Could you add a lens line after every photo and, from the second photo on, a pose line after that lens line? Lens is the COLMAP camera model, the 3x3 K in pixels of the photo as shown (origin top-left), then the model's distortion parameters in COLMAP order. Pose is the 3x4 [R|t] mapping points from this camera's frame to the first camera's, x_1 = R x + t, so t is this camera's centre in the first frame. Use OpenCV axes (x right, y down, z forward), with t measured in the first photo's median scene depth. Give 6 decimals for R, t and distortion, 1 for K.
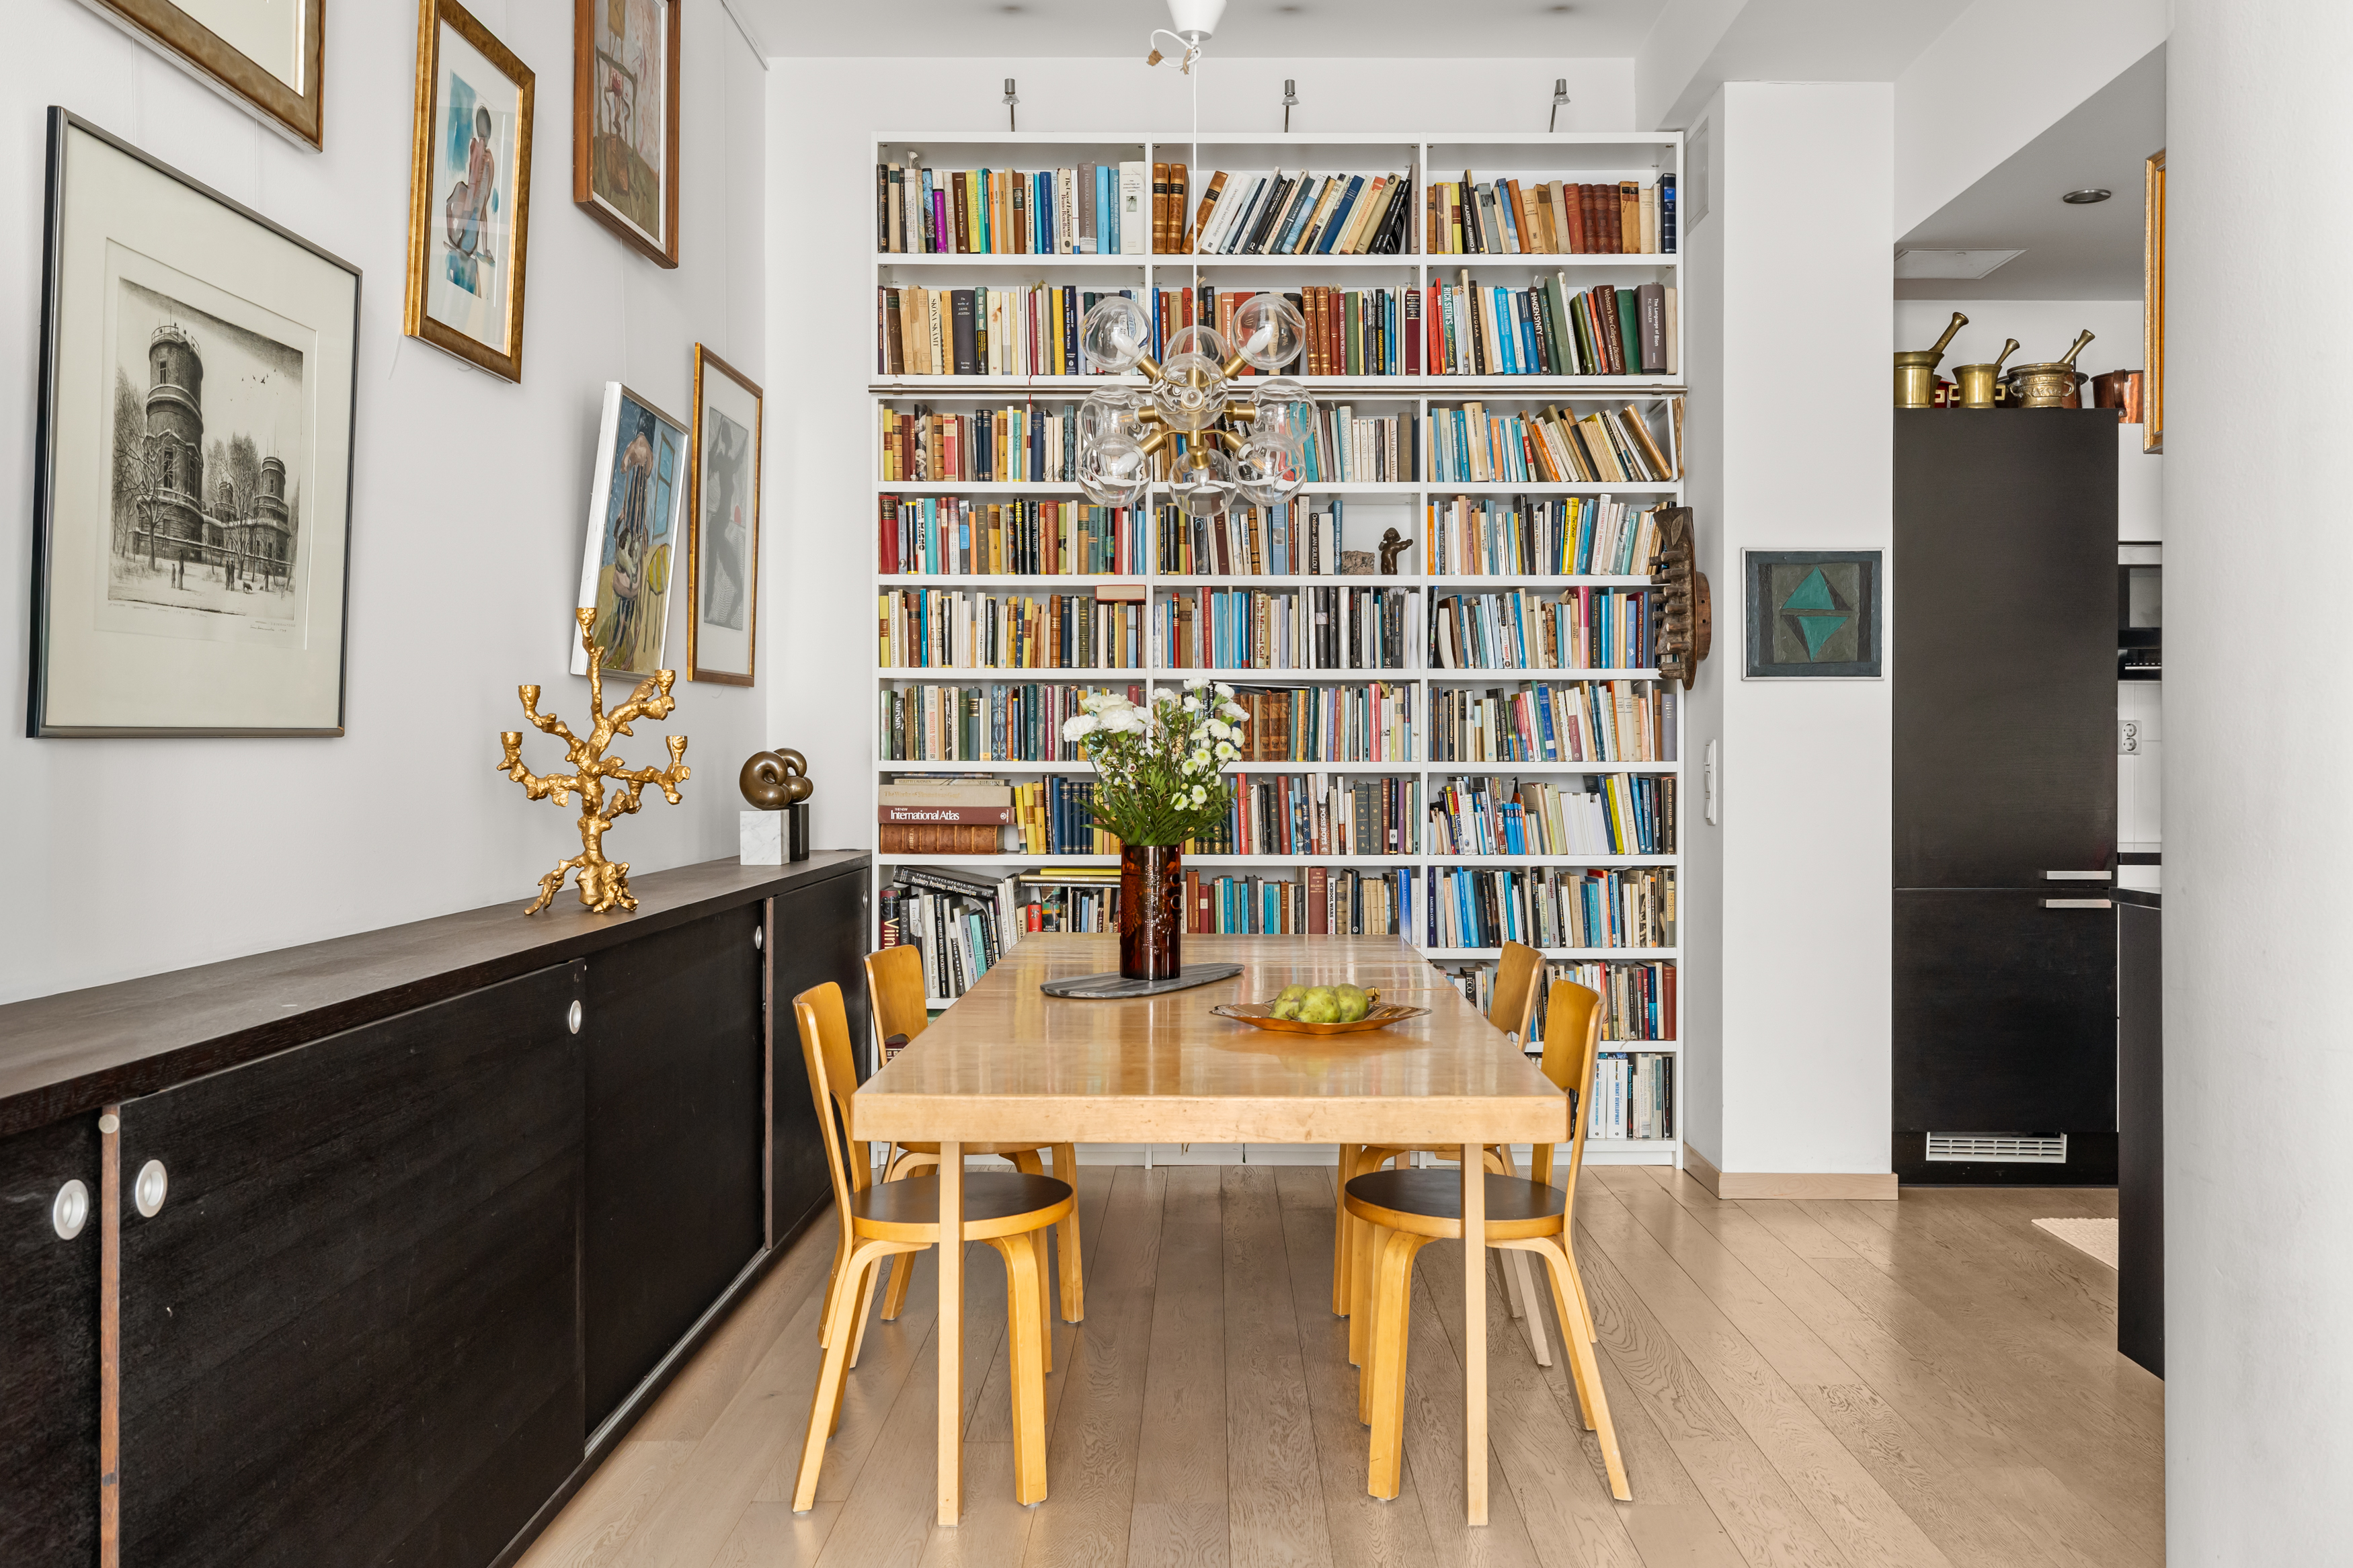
lens RADIAL K [[1992.0, 0, 1209.0], [0, 1992.0, 757.3], [0, 0, 1]] dist [0.002459, 0.000741]
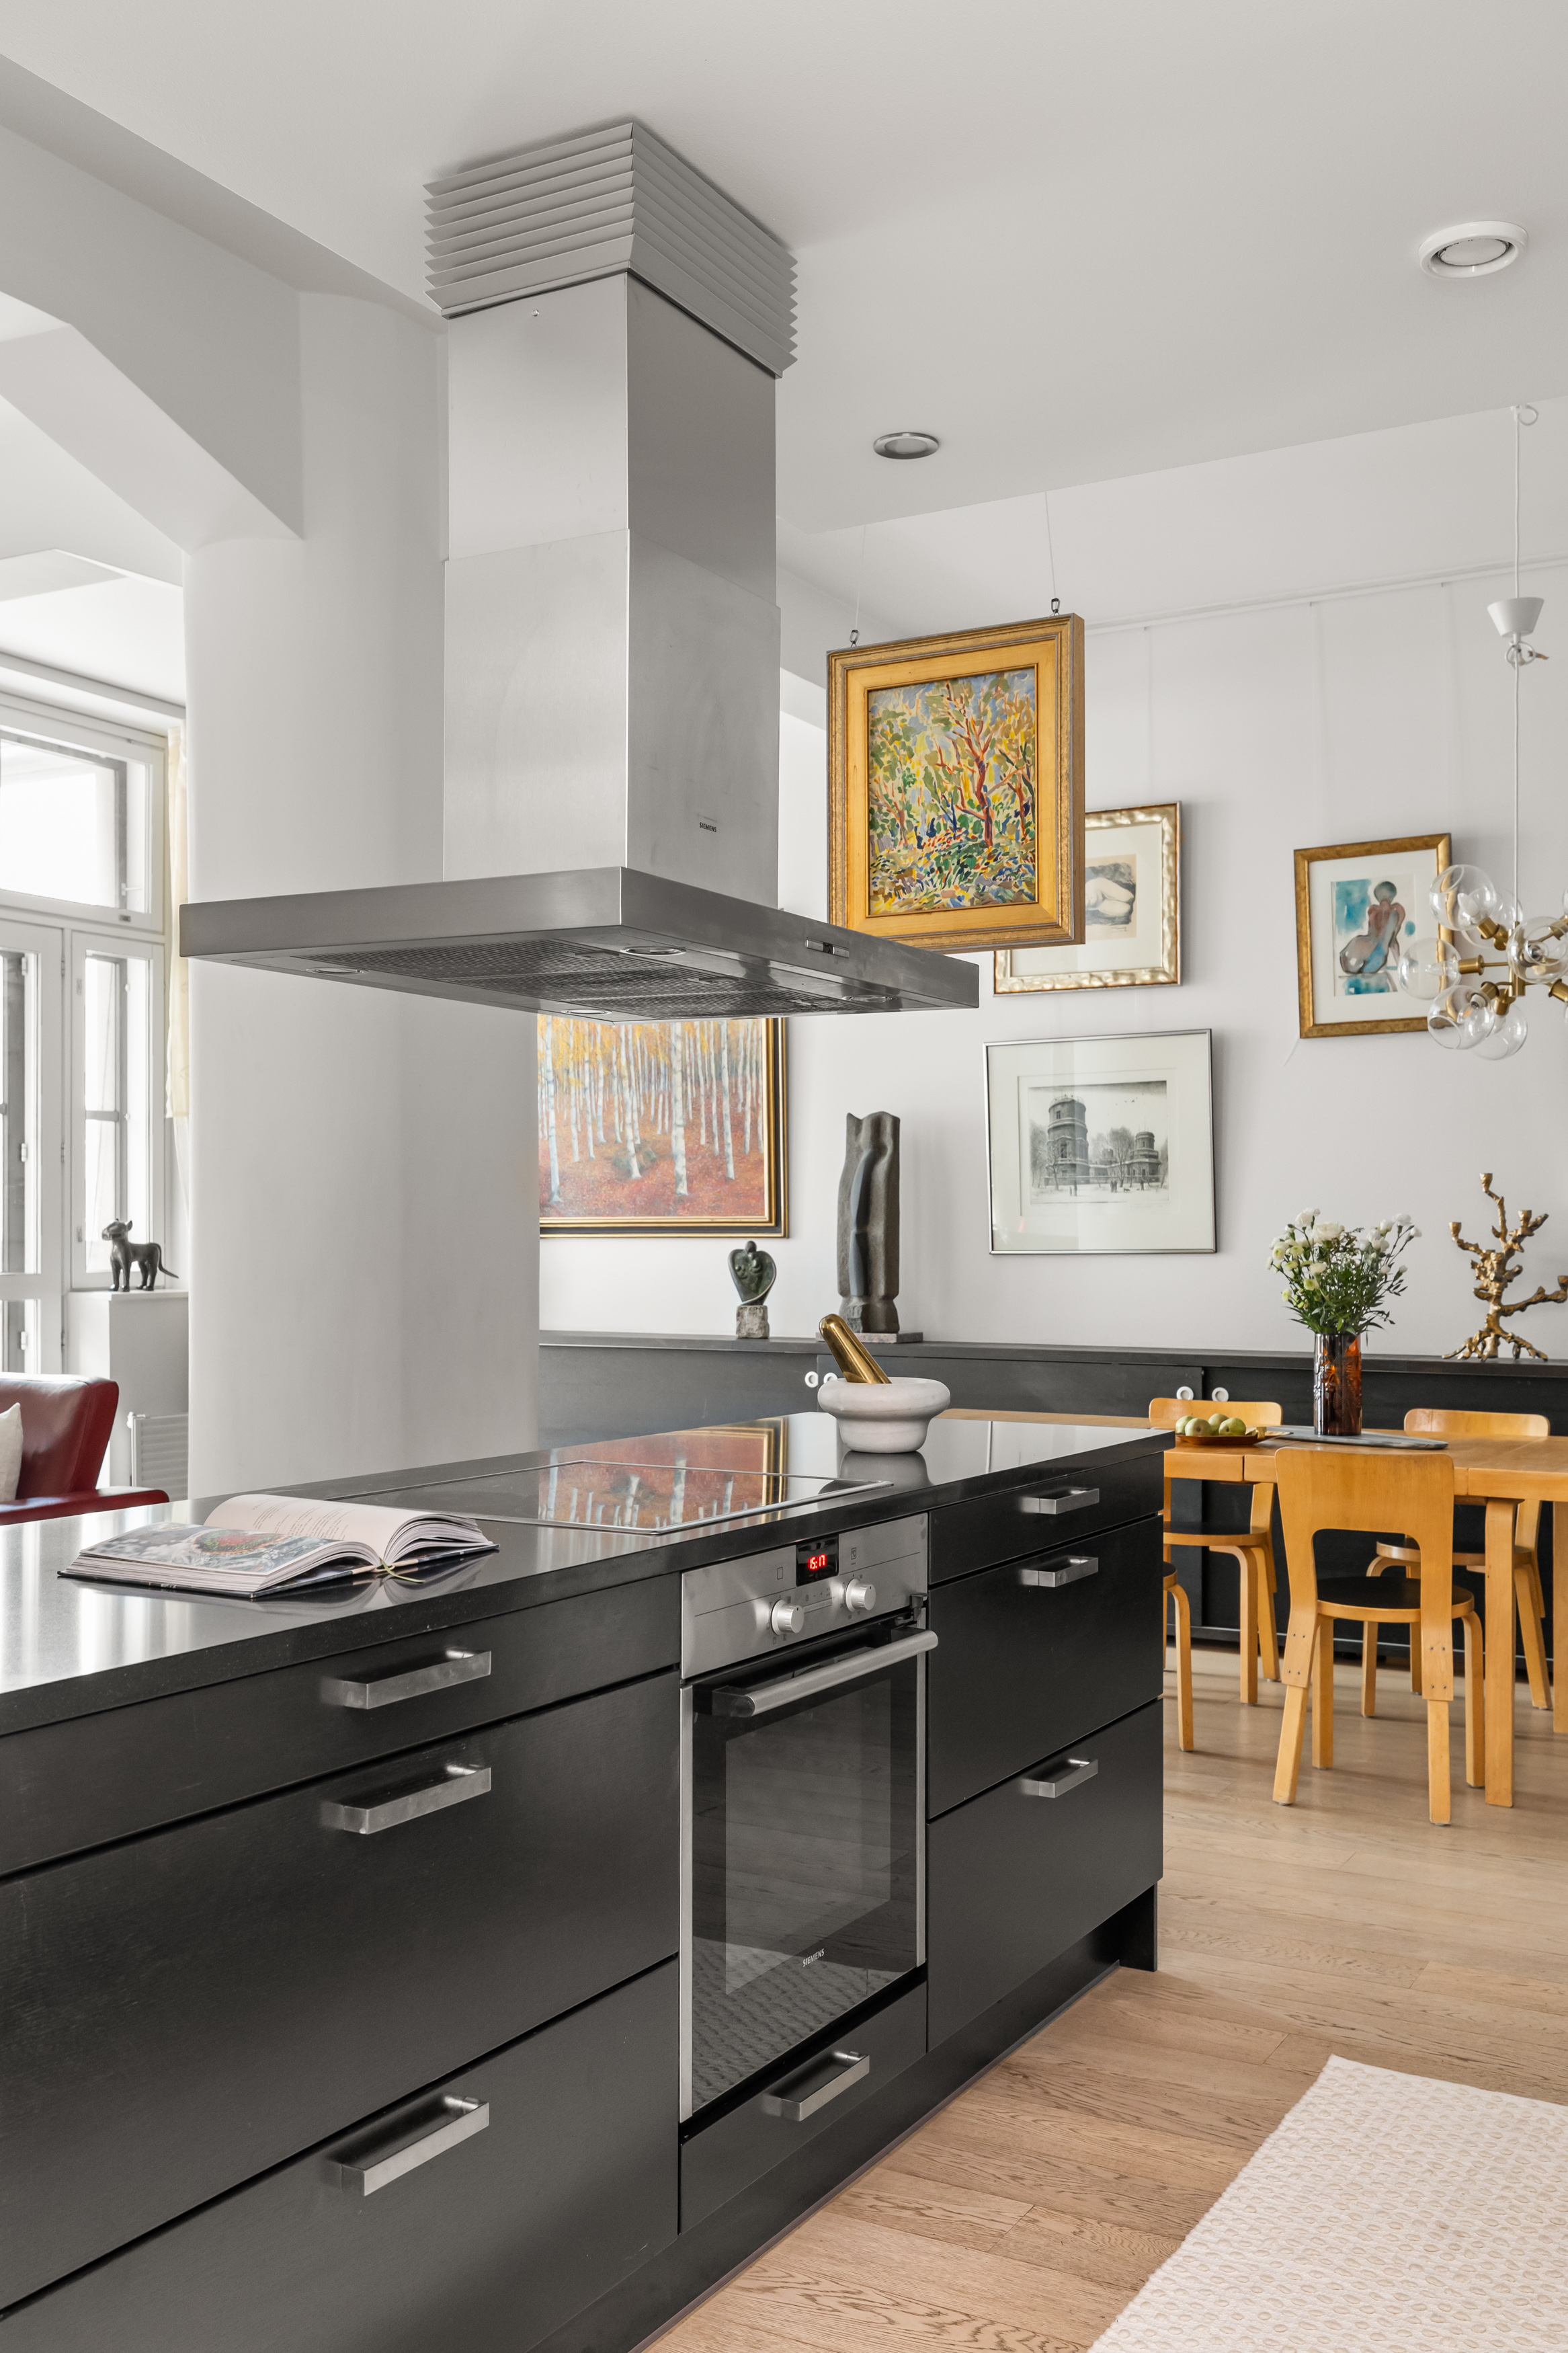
lens RADIAL K [[2153.9, 0, 778.5], [0, 2153.9, 1245.6], [0, 0, 1]] dist [0.010479, 0.006092]
pose [[-0.492467, -0.000731, -0.870331, 0.933897], [-0.003085, 0.999995, 0.000906, -0.010058], [0.870326, 0.003131, -0.492467, 0.912709]]
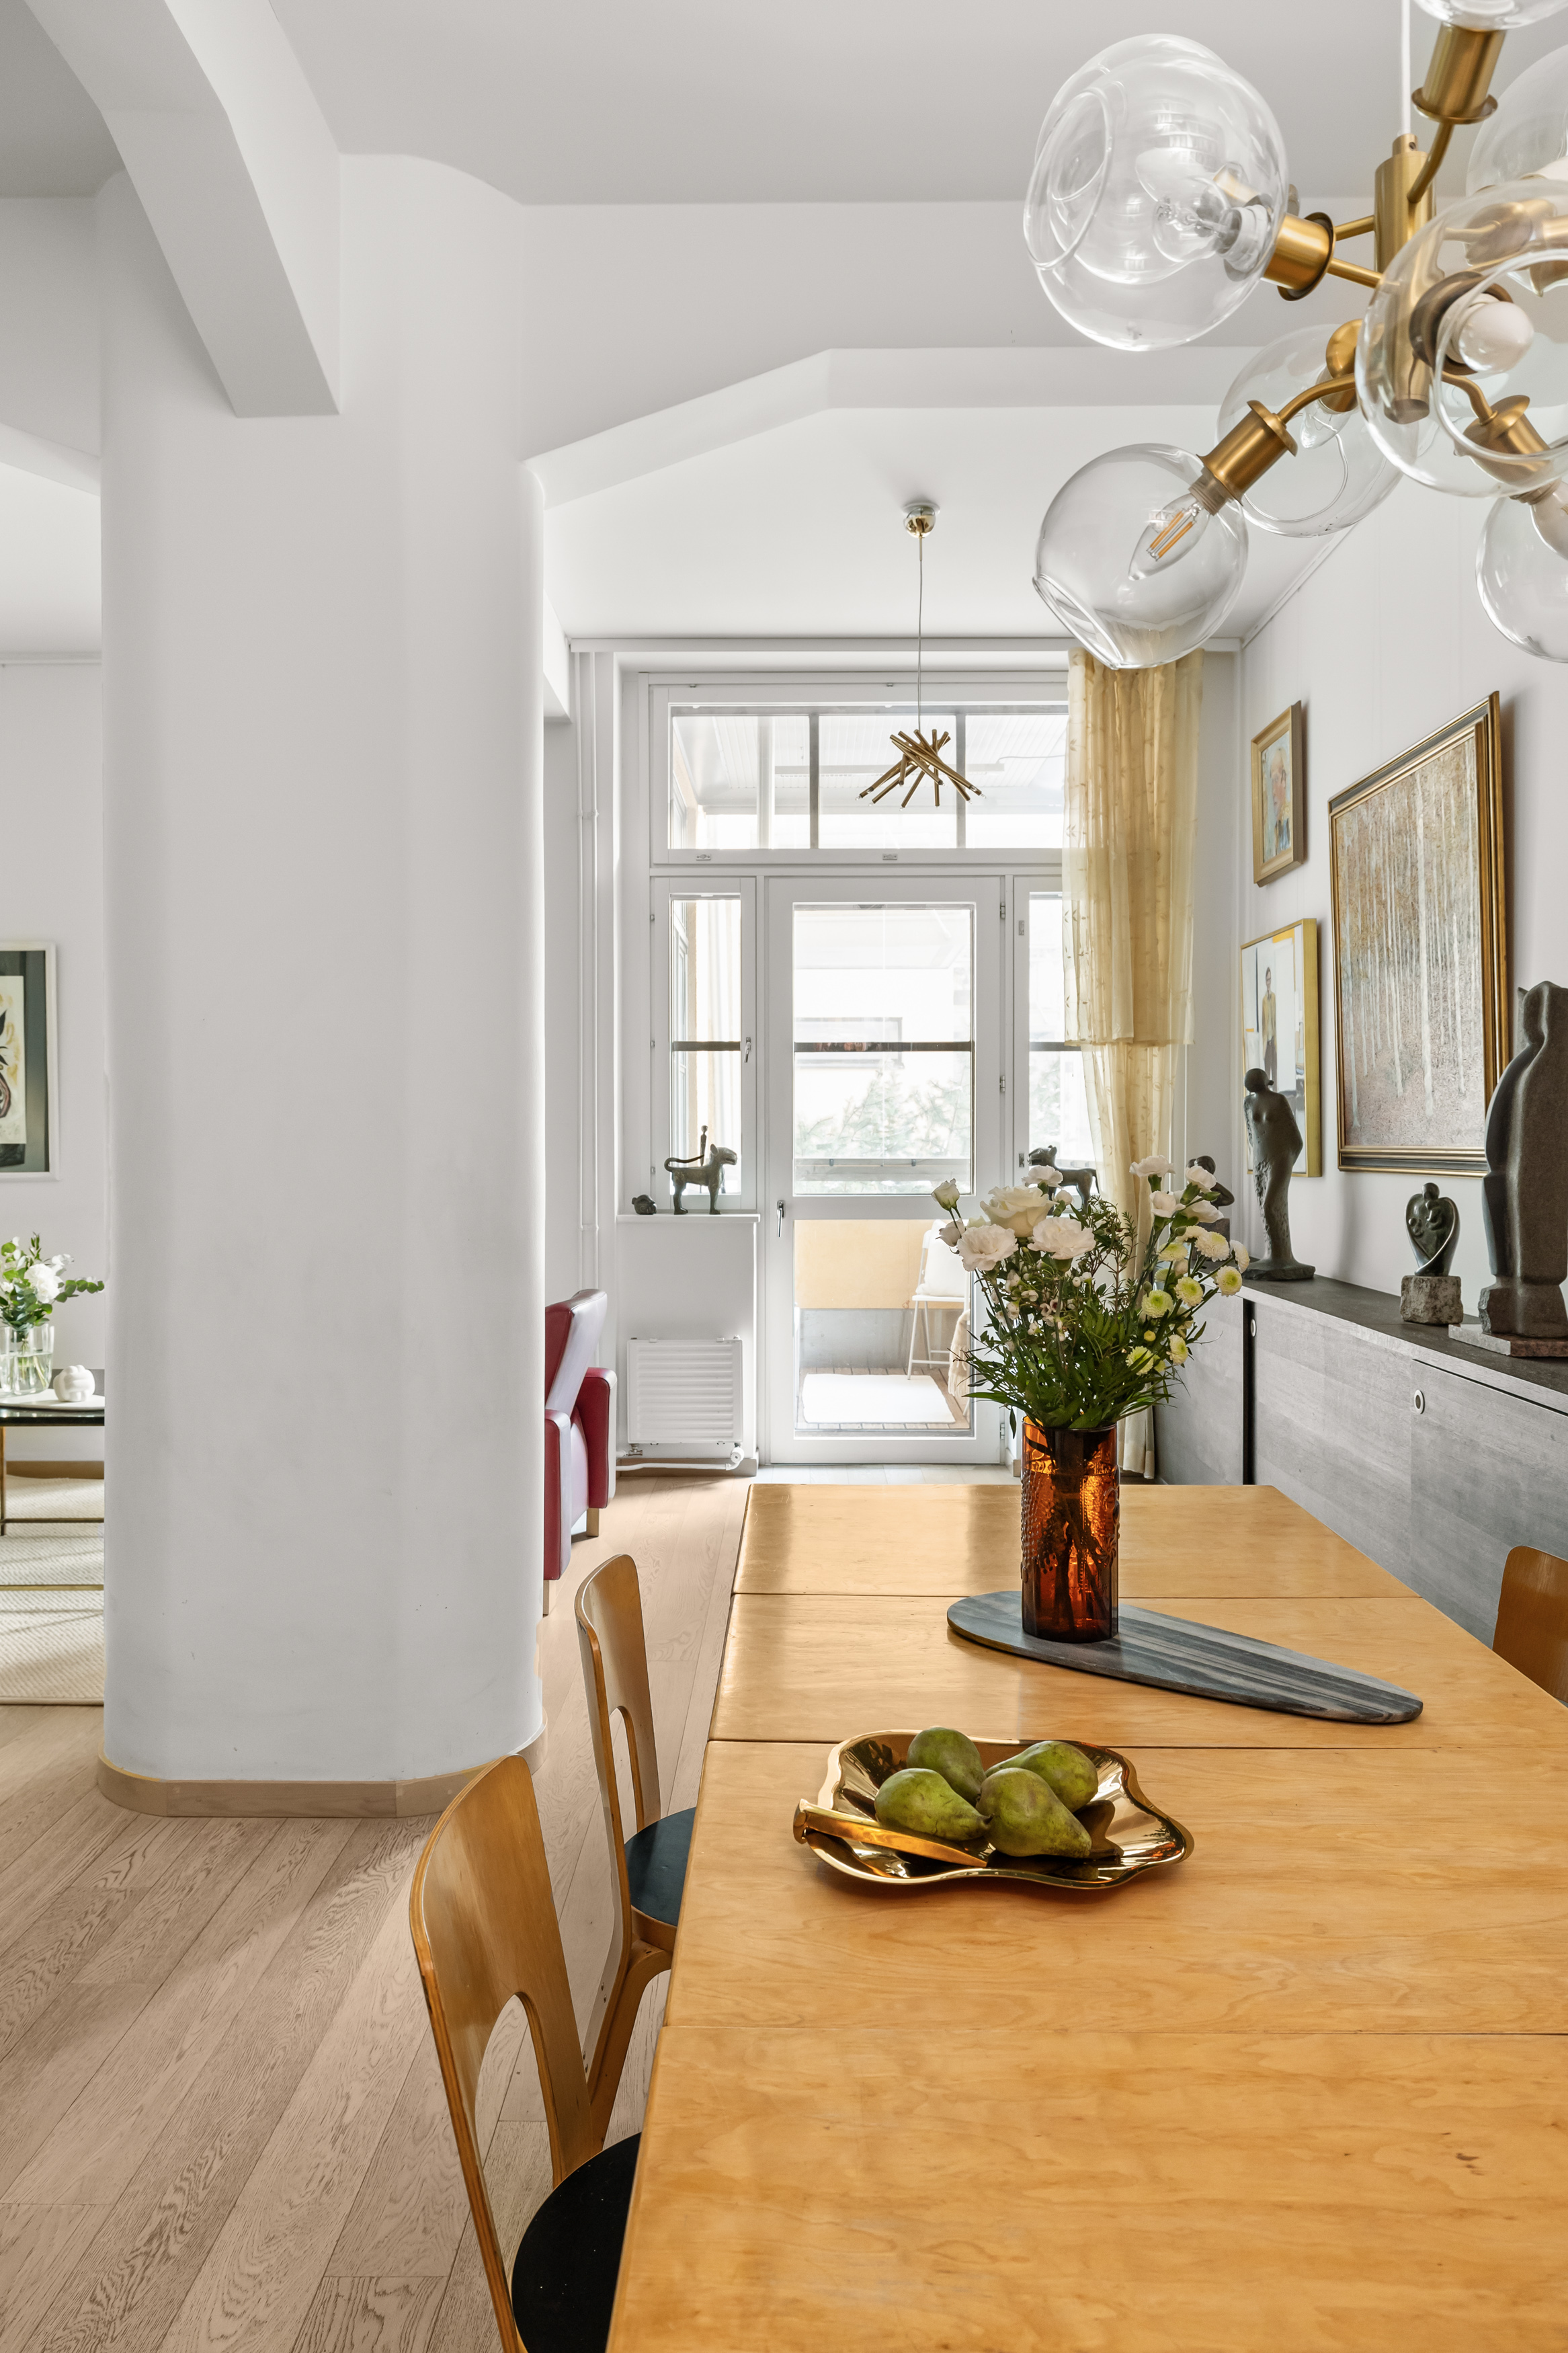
lens RADIAL K [[1554.7, 0, 784.0], [0, 1554.7, 1176.5], [0, 0, 1]] dist [-0.001010, -0.000700]
pose [[-0.999981, -0.000522, 0.006121, 0.070452], [-0.000362, 0.999659, 0.026099, -0.031488], [-0.006133, 0.026096, -0.999641, 0.912660]]
